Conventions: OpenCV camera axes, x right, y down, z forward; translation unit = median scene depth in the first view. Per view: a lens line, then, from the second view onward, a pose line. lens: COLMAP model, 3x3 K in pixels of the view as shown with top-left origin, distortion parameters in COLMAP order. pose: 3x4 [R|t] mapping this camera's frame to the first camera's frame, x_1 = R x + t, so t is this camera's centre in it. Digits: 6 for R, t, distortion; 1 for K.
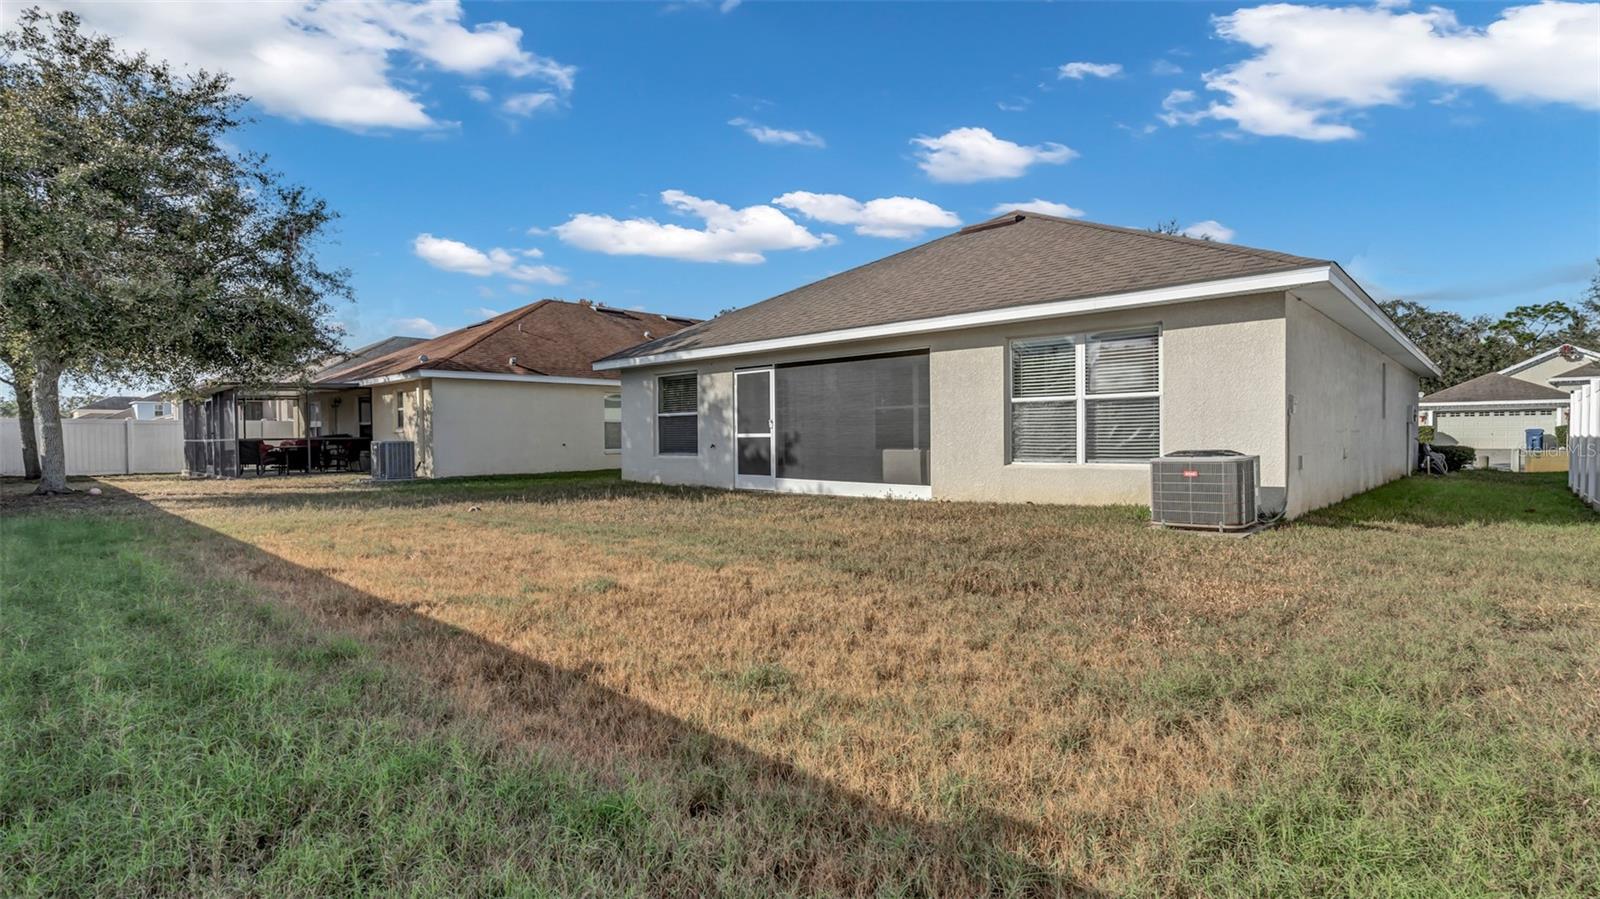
lens RADIAL K [[757.9, 0, 807.2], [0, 757.9, 449.3], [0, 0, 1]] dist [-0.007082, 0.000997]
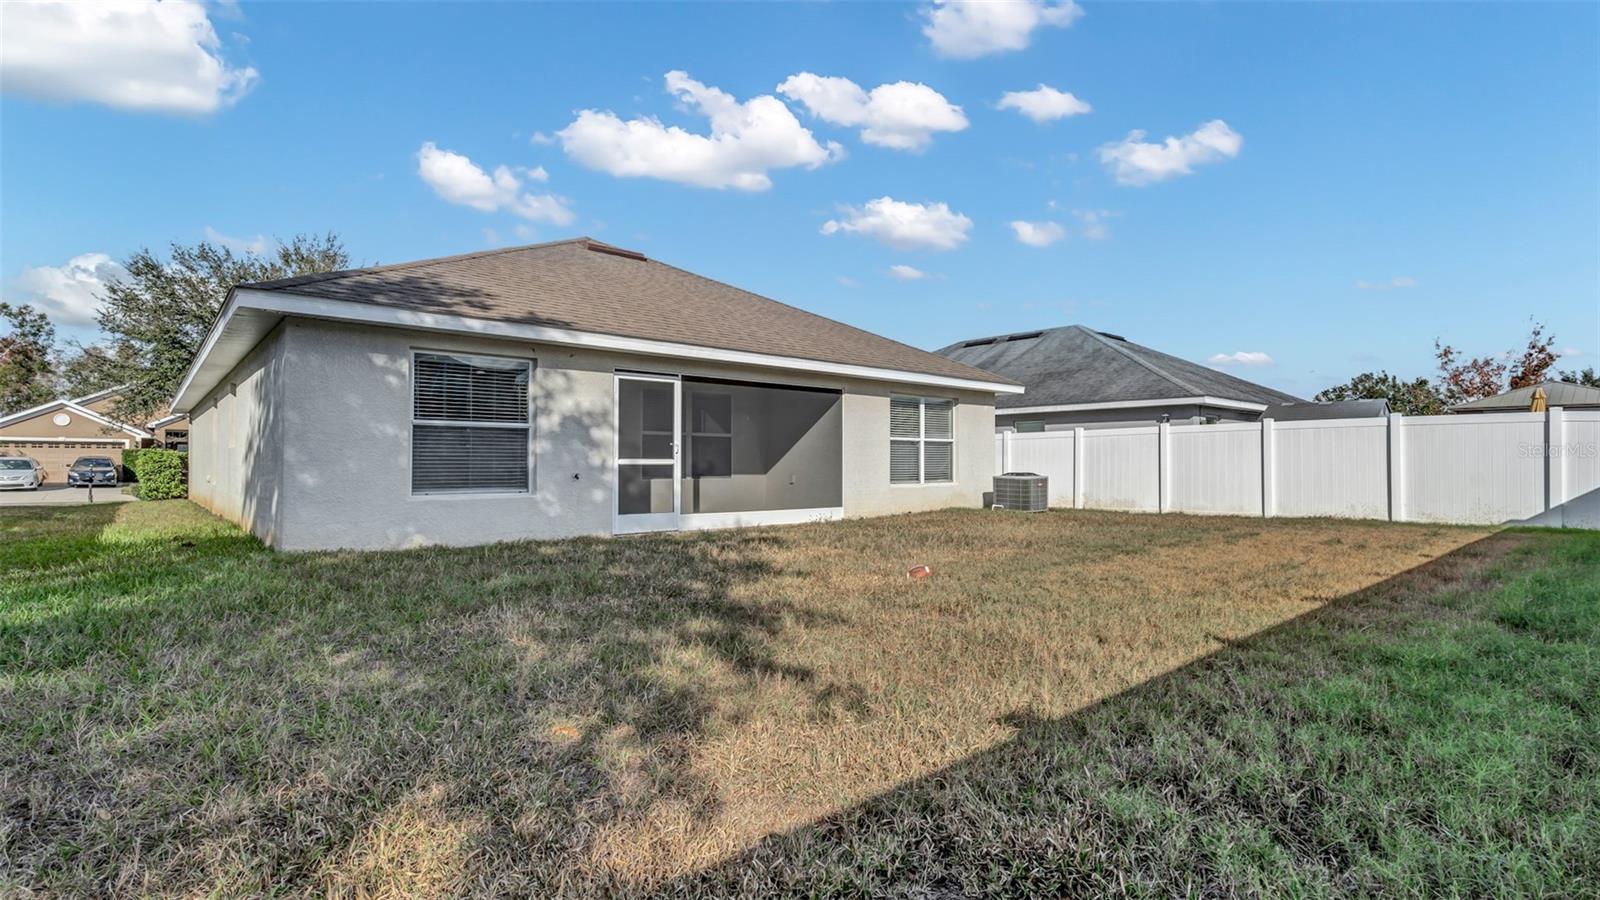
lens RADIAL K [[763.6, 0, 798.2], [0, 763.6, 472.3], [0, 0, 1]] dist [0.001359, 0.000369]
pose [[0.106530, -0.006404, 0.994289, -0.869079], [0.016590, 0.999852, 0.004662, -0.010502], [-0.994171, 0.015999, 0.106620, 0.799611]]
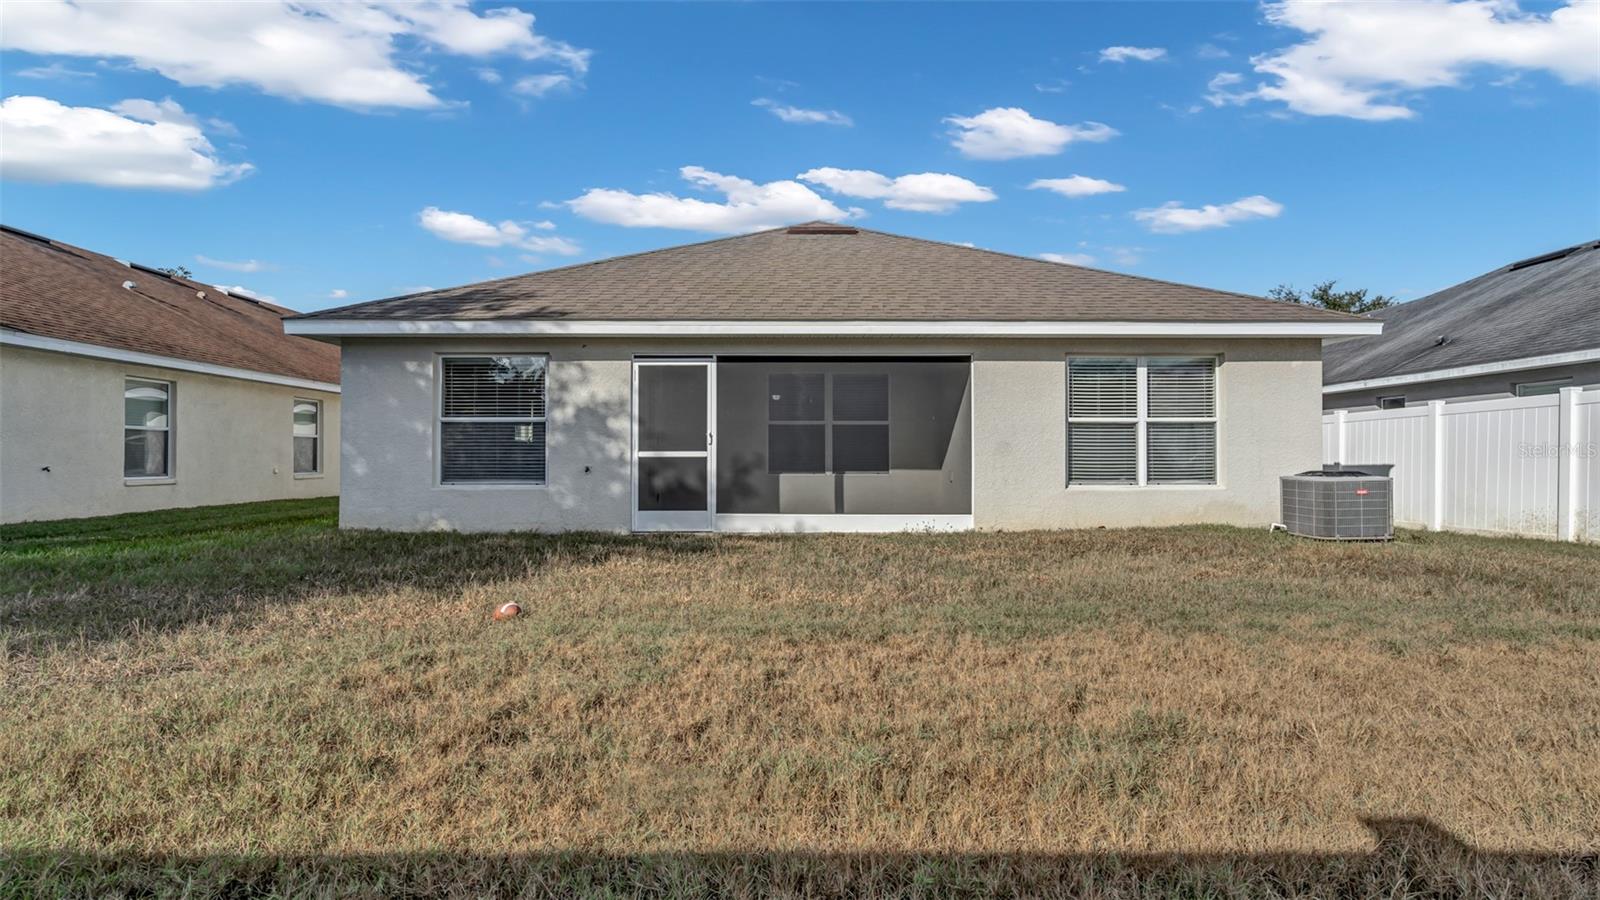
lens RADIAL K [[757.9, 0, 807.2], [0, 757.9, 449.8], [0, 0, 1]] dist [-0.007082, 0.000997]
pose [[0.732123, 0.011342, 0.681078, -0.481795], [0.008633, 0.999627, -0.025927, -0.004383], [-0.681117, 0.024862, 0.731752, 0.417371]]
